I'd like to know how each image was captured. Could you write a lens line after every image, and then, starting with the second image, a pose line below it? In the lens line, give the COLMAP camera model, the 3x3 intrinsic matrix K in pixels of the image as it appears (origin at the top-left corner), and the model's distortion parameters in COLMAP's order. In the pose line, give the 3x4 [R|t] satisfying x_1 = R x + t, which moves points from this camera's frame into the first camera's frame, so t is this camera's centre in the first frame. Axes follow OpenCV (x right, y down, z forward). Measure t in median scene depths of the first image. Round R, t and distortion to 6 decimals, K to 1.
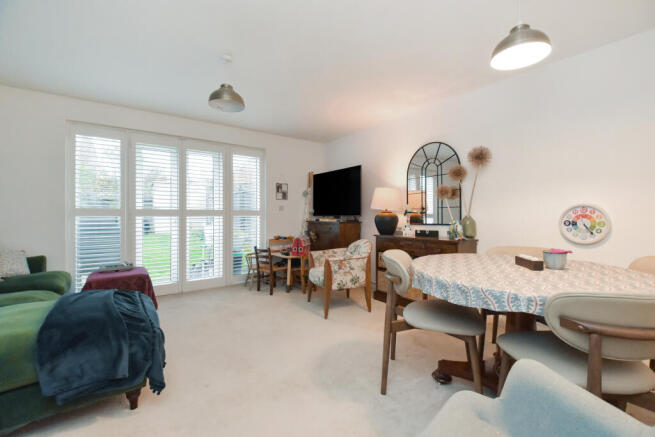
lens RADIAL K [[287.5, 0, 327.8], [0, 287.5, 217.5], [0, 0, 1]] dist [0.000325, -0.000126]
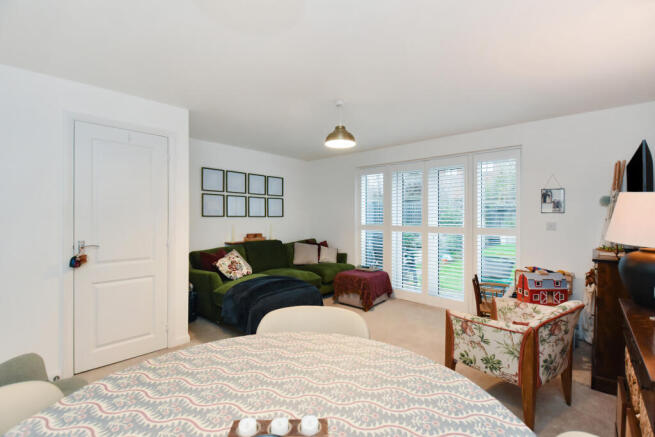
lens RADIAL K [[287.5, 0, 327.9], [0, 287.5, 216.9], [0, 0, 1]] dist [0.000325, -0.000126]
pose [[0.200965, 0.002840, -0.979594, 0.565383], [-0.010156, 0.999948, 0.000815, -0.071864], [0.979546, 0.009785, 0.200984, 0.524066]]
